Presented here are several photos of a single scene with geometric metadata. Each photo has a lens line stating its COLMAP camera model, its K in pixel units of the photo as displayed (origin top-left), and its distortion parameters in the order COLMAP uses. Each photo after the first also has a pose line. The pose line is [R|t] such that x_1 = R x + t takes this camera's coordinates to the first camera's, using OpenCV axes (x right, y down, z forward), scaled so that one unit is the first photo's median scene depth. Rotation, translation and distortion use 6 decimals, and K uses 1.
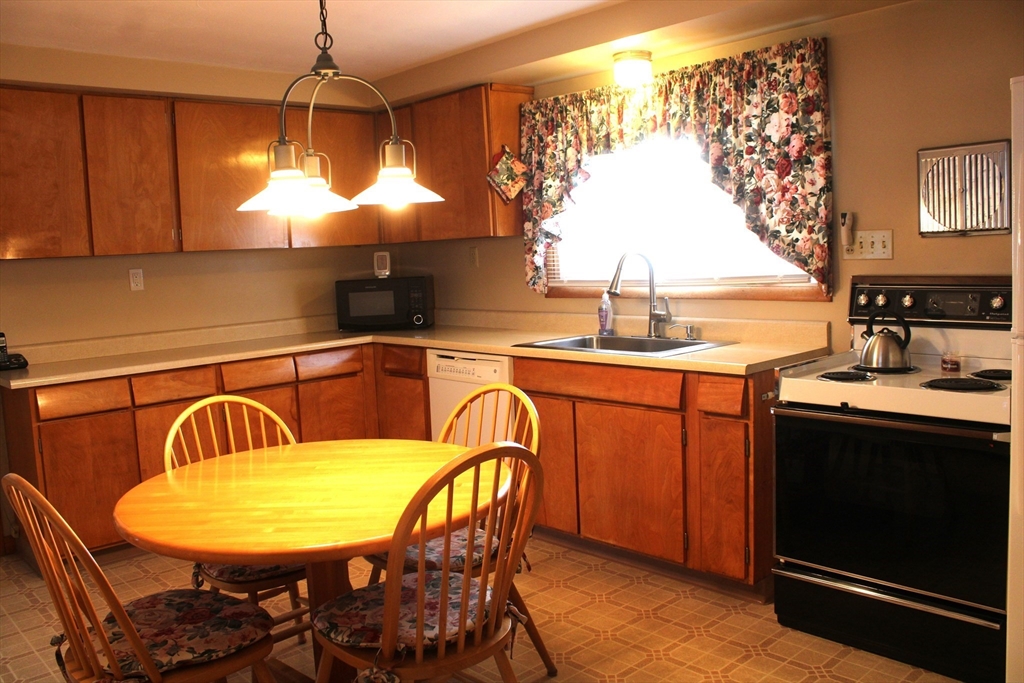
lens RADIAL K [[854.1, 0, 512.5], [0, 854.1, 329.1], [0, 0, 1]] dist [-0.097766, 0.000318]
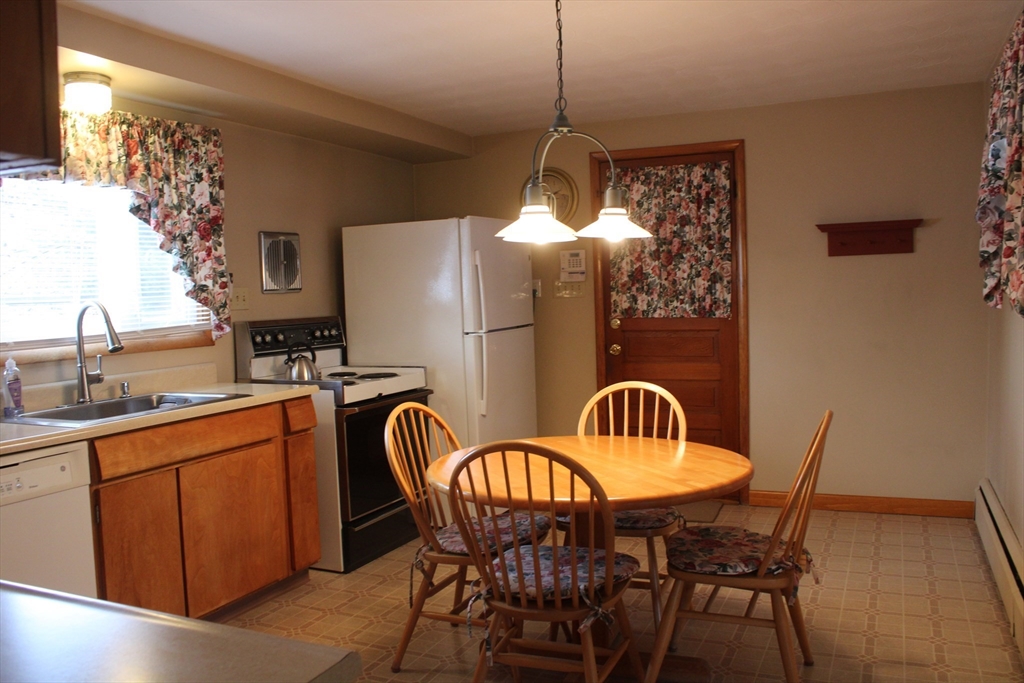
lens RADIAL K [[860.3, 0, 512.0], [0, 860.3, 341.5], [0, 0, 1]] dist [-0.171997, 0.160696]
pose [[-0.372841, 0.000152, 0.927895, -0.924989], [0.134135, 0.989505, 0.053735, -0.047082], [-0.918149, 0.144498, -0.368949, 1.073946]]
